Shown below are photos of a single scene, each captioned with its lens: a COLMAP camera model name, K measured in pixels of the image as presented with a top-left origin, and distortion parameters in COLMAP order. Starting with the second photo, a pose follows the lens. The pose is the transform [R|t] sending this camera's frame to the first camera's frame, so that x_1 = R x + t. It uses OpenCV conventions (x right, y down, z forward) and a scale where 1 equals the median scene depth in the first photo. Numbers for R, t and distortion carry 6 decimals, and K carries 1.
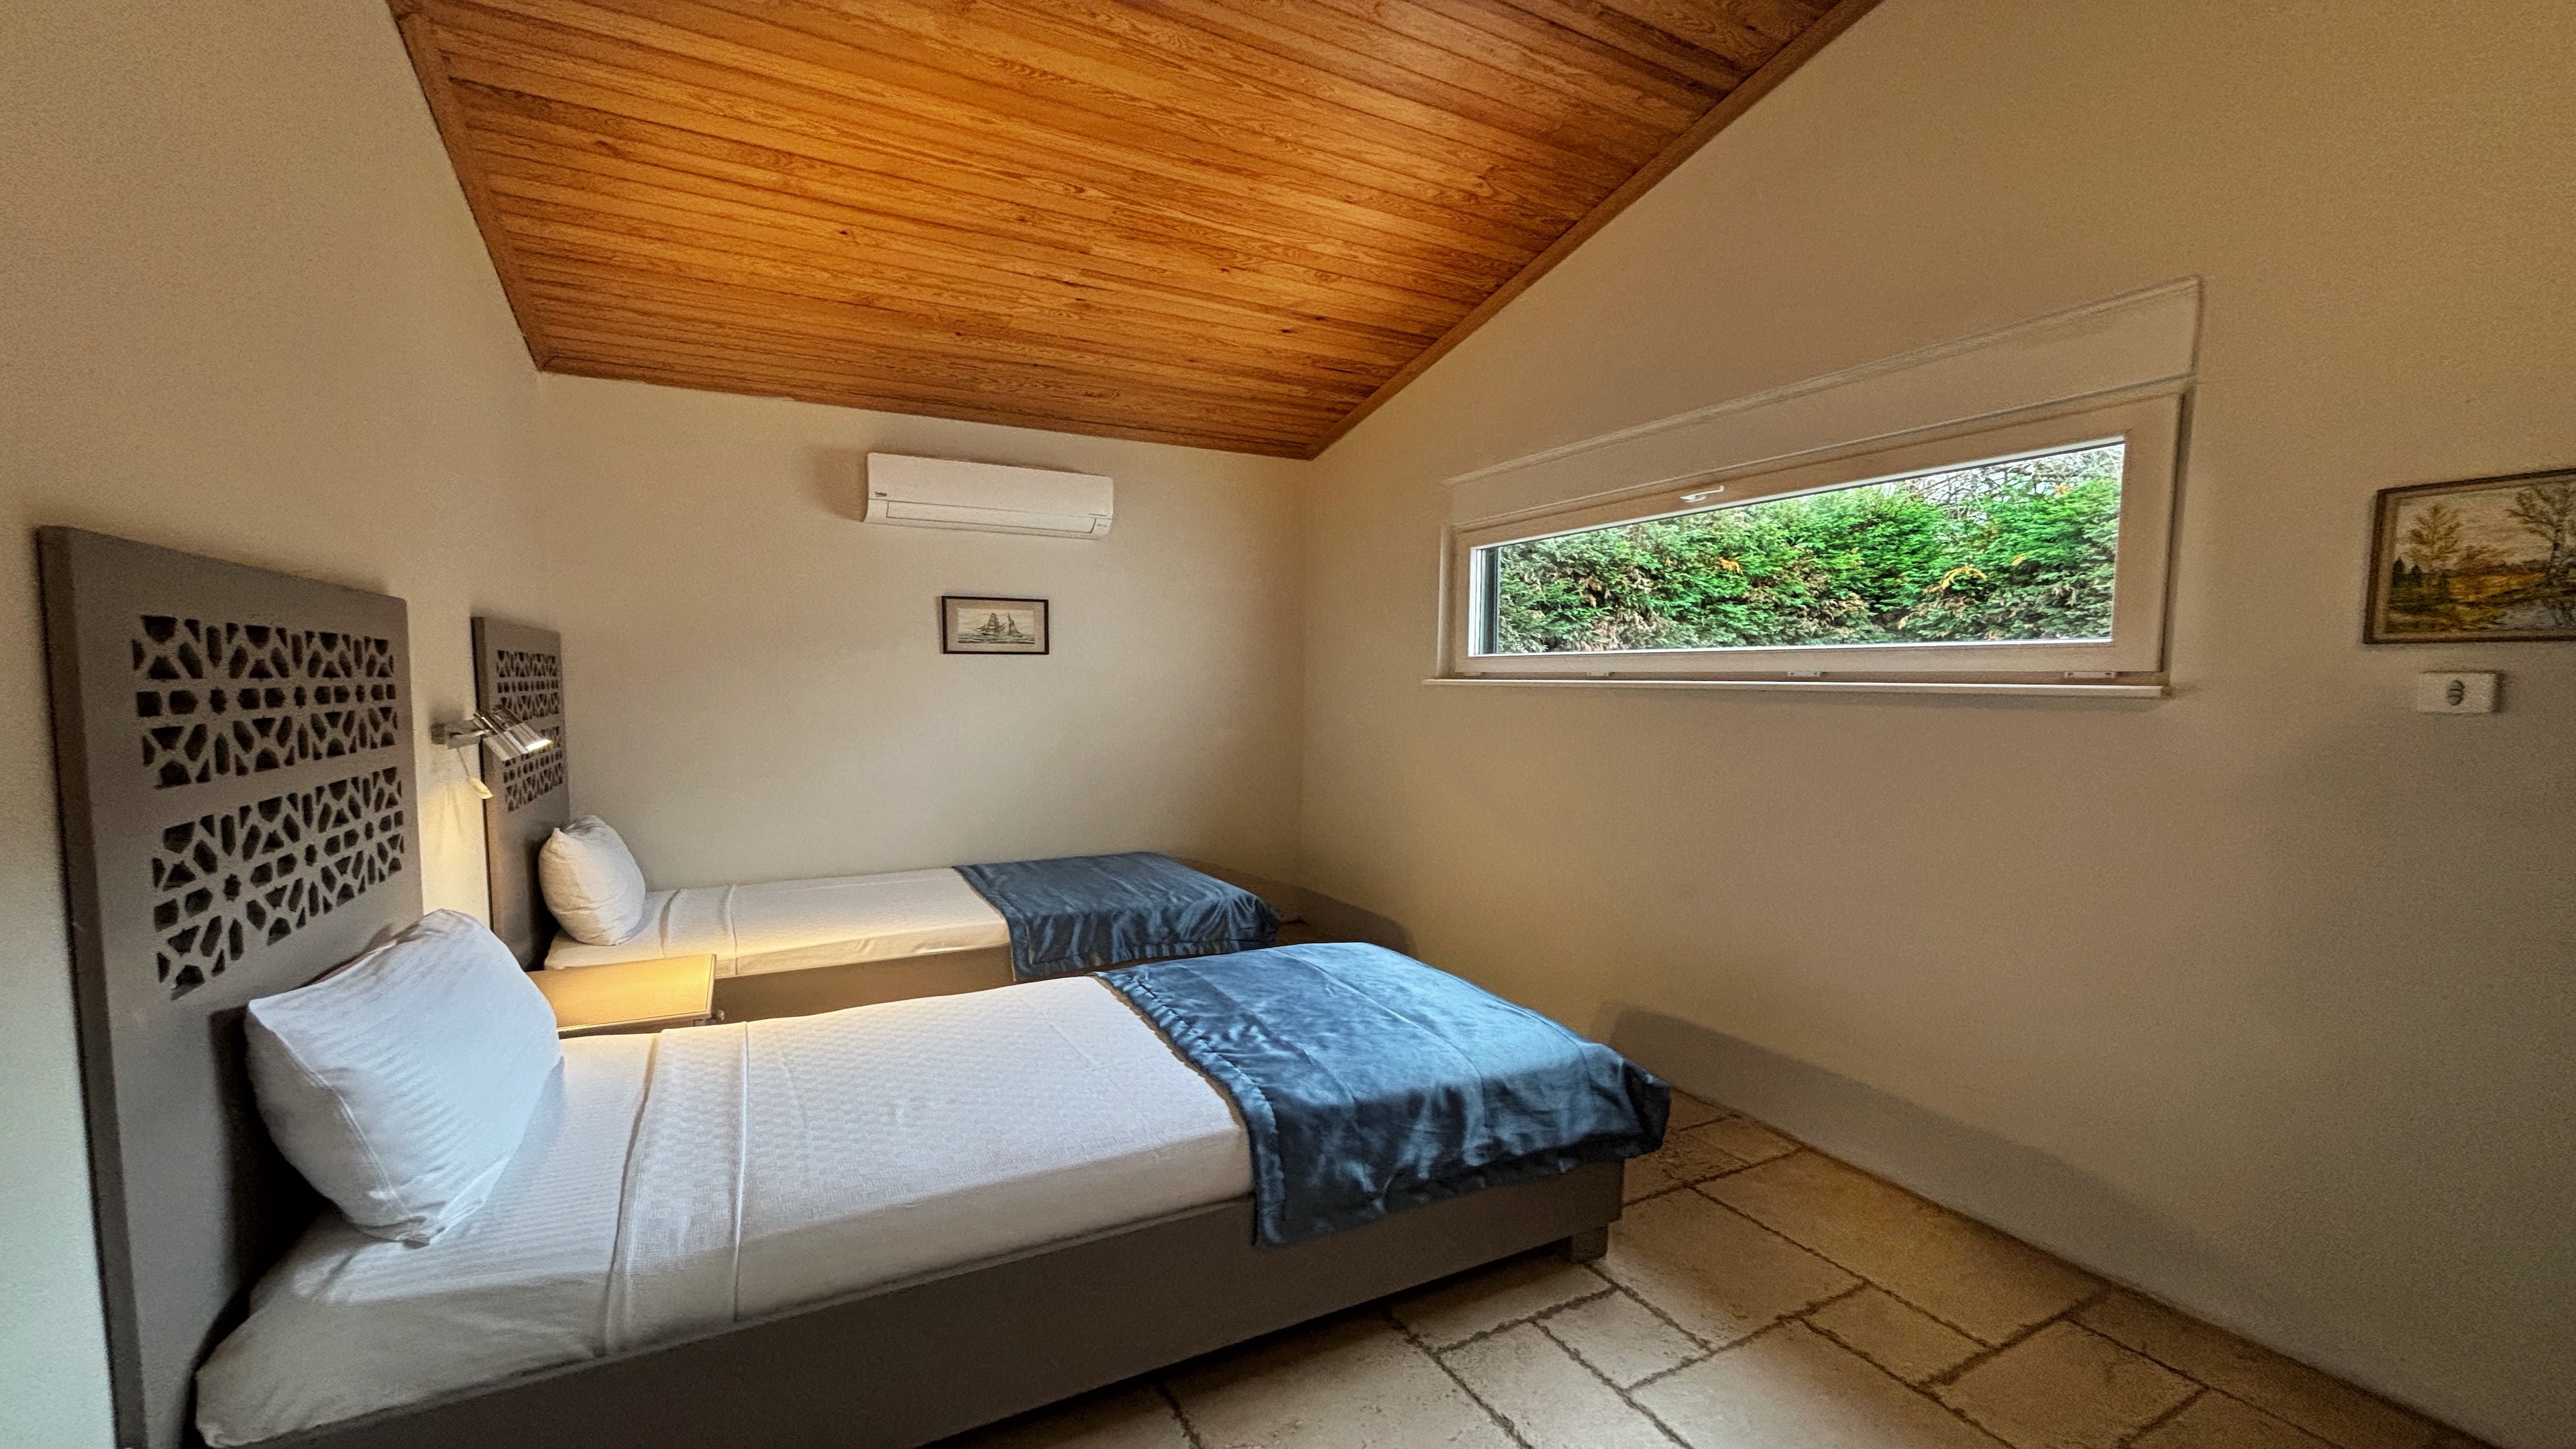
lens RADIAL K [[1016.2, 0, 1289.8], [0, 1016.2, 786.1], [0, 0, 1]] dist [0.000006, 0.000134]
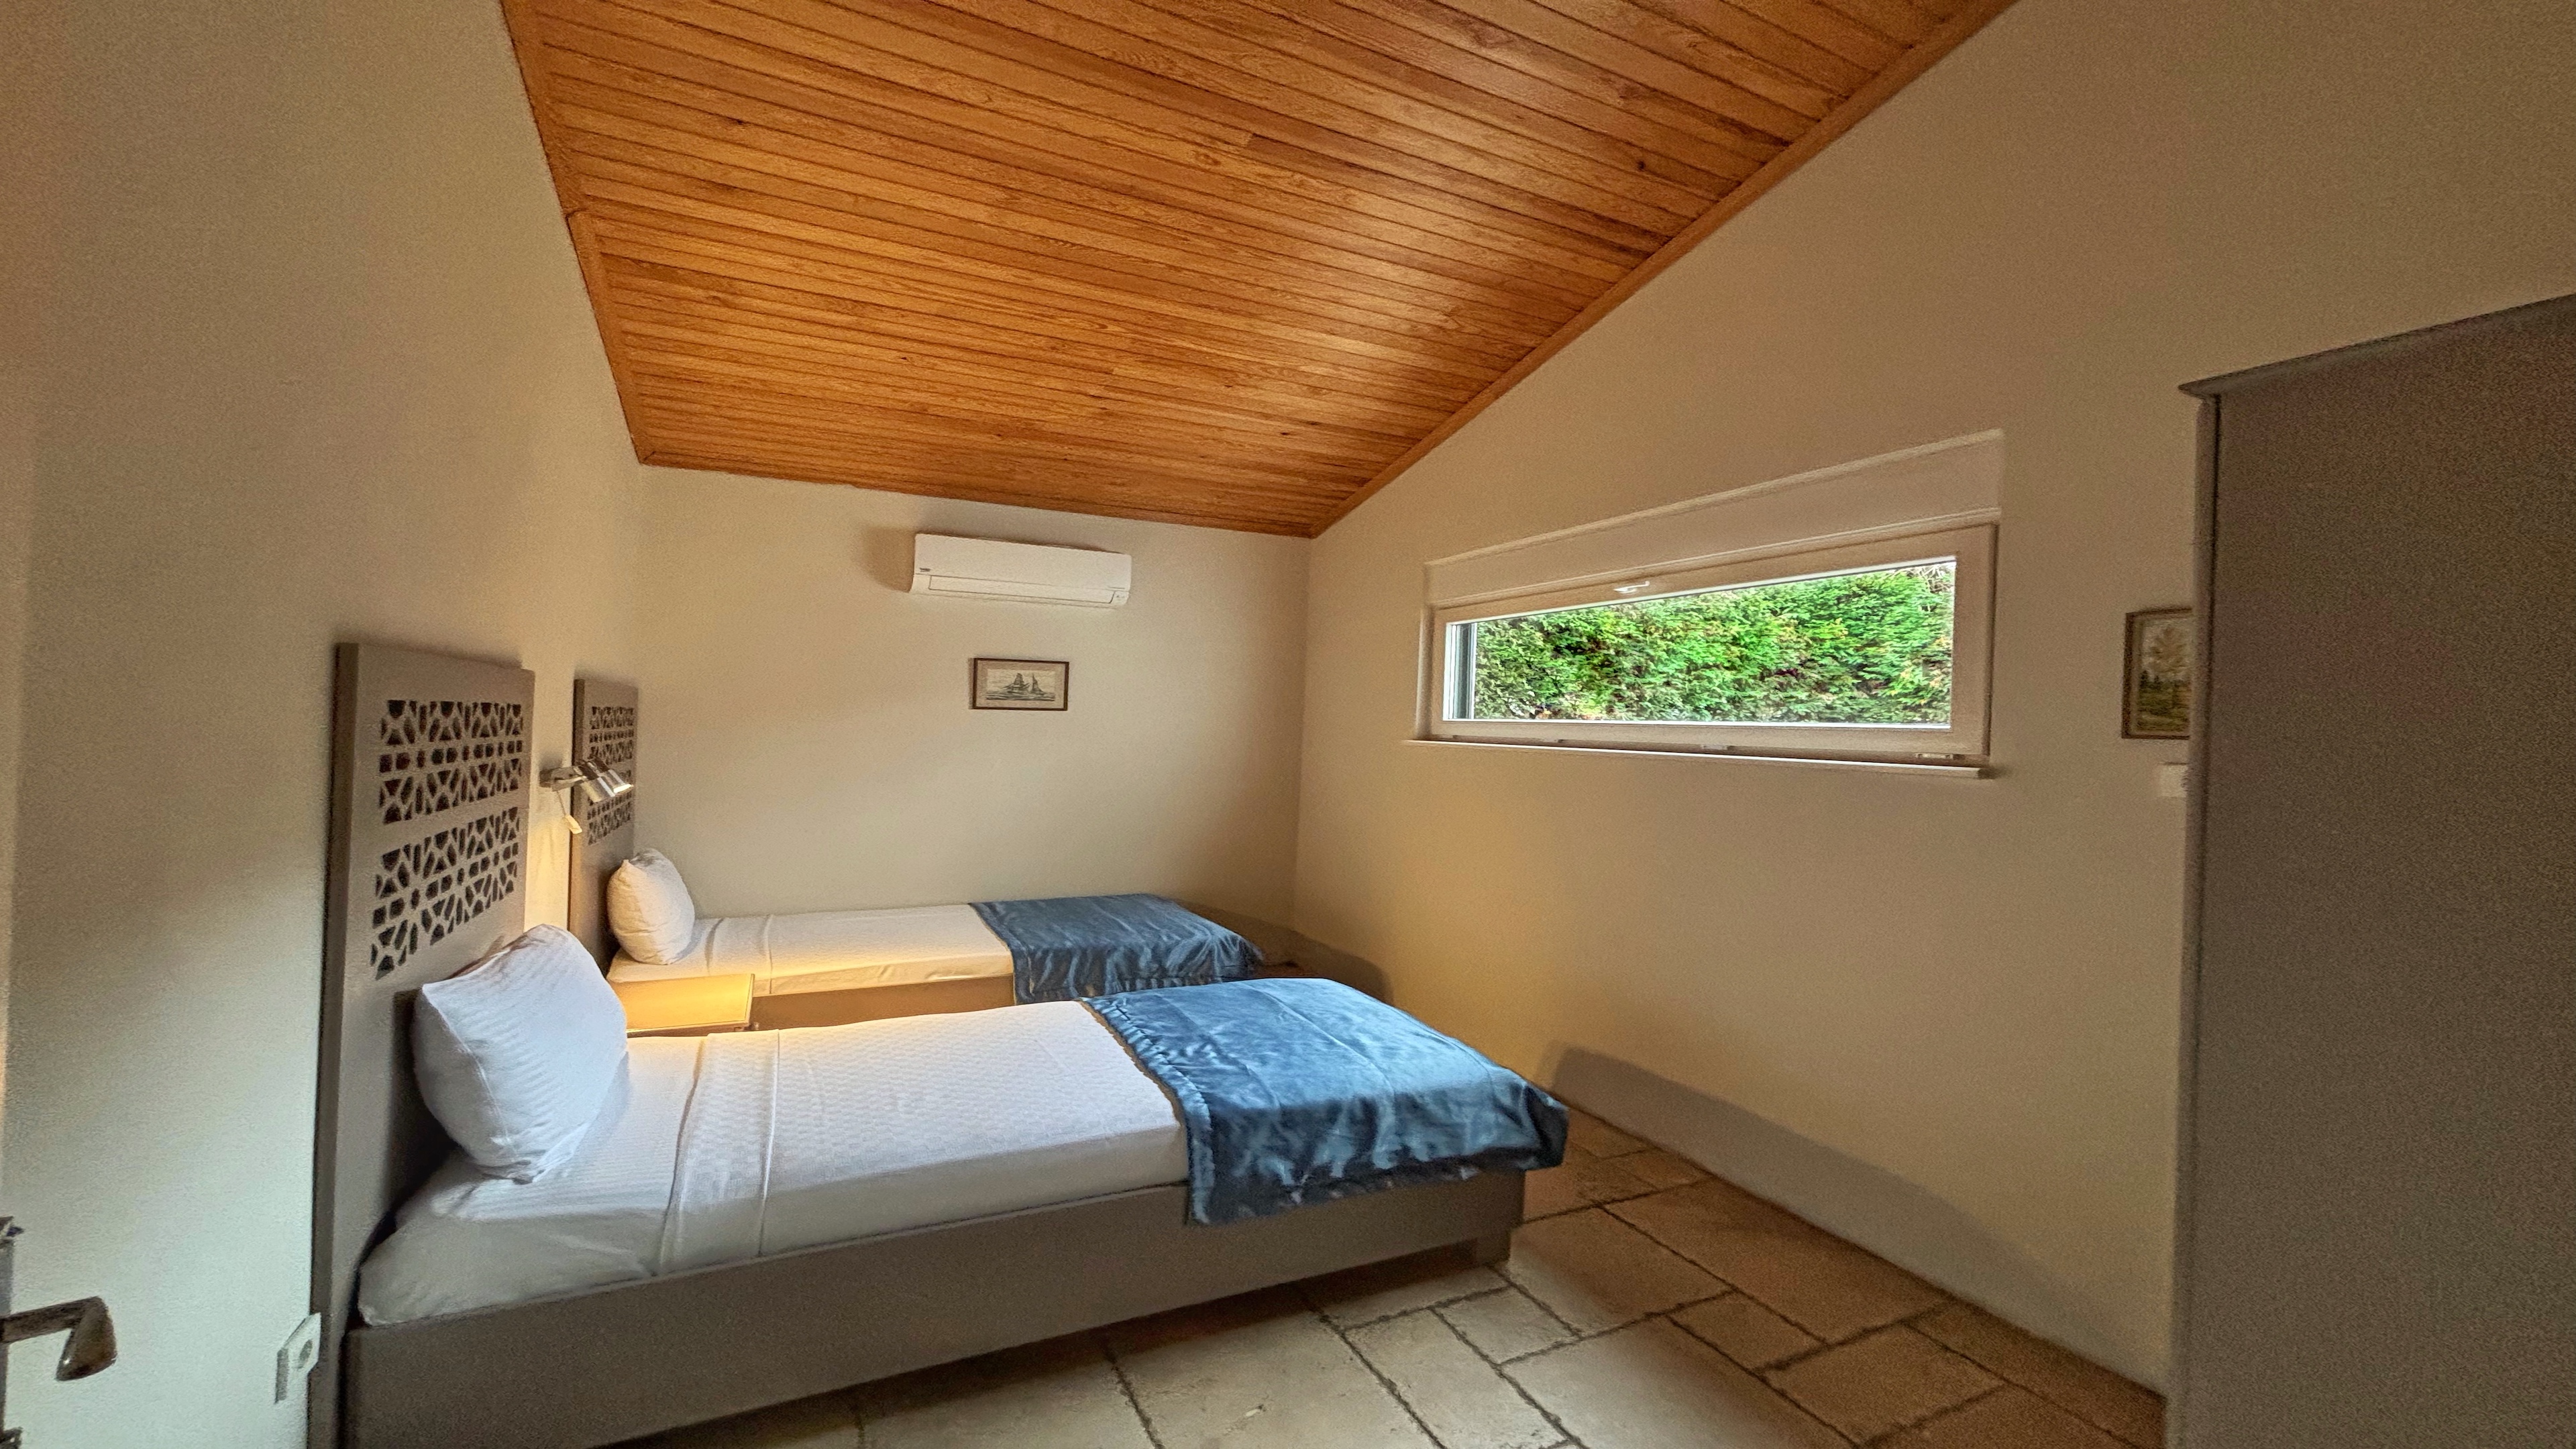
lens RADIAL K [[1013.5, 0, 1288.0], [0, 1013.5, 724.5], [0, 0, 1]] dist [-0.001358, -0.000079]
pose [[0.999299, 0.017433, -0.033138, 0.079532], [-0.020874, 0.994093, -0.106504, -0.005715], [0.031086, 0.107122, 0.993760, -0.169441]]
